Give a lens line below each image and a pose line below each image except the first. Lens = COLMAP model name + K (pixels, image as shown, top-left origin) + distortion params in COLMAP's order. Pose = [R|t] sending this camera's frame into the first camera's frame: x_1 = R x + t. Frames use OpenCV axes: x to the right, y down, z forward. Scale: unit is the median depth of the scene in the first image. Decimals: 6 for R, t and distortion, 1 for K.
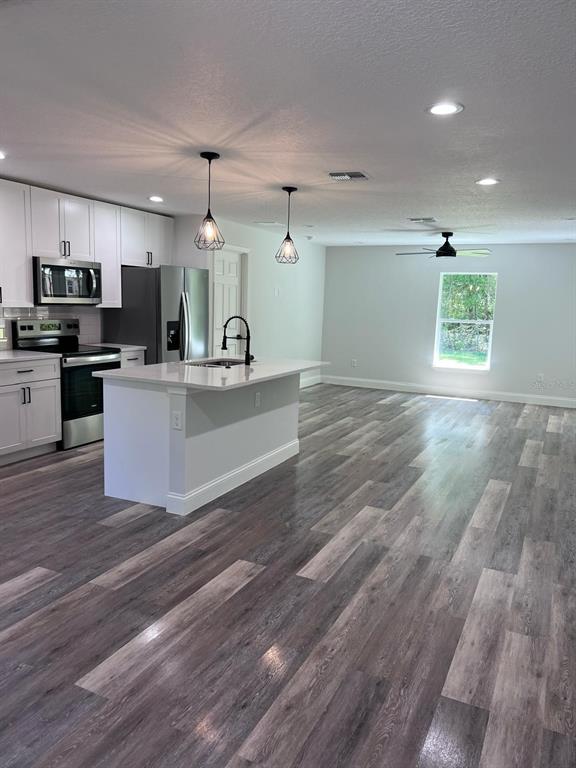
lens RADIAL K [[581.0, 0, 288.0], [0, 581.0, 384.0], [0, 0, 1]] dist [0.091791, -0.166796]
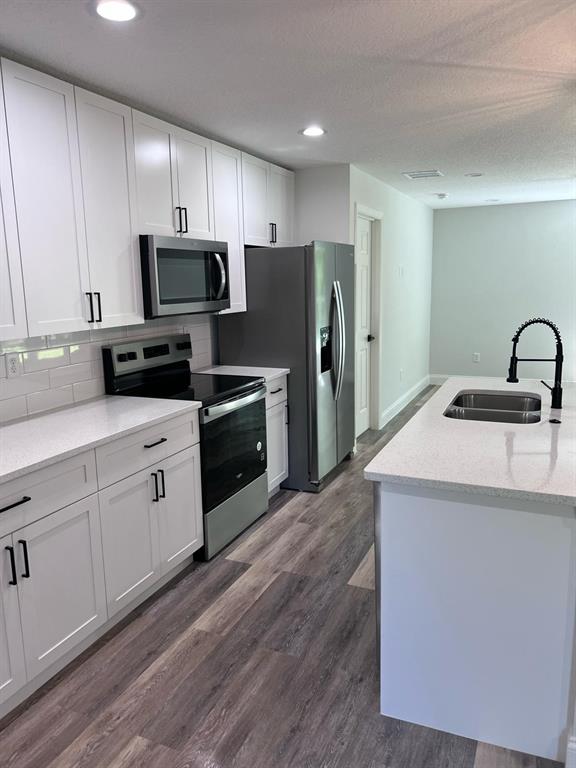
lens RADIAL K [[581.0, 0, 288.0], [0, 581.0, 384.0], [0, 0, 1]] dist [0.091791, -0.166796]
pose [[0.998136, -0.060366, 0.008981, -0.264469], [0.060041, 0.997652, 0.032944, -0.071827], [-0.010949, -0.032343, 0.999417, 0.369153]]
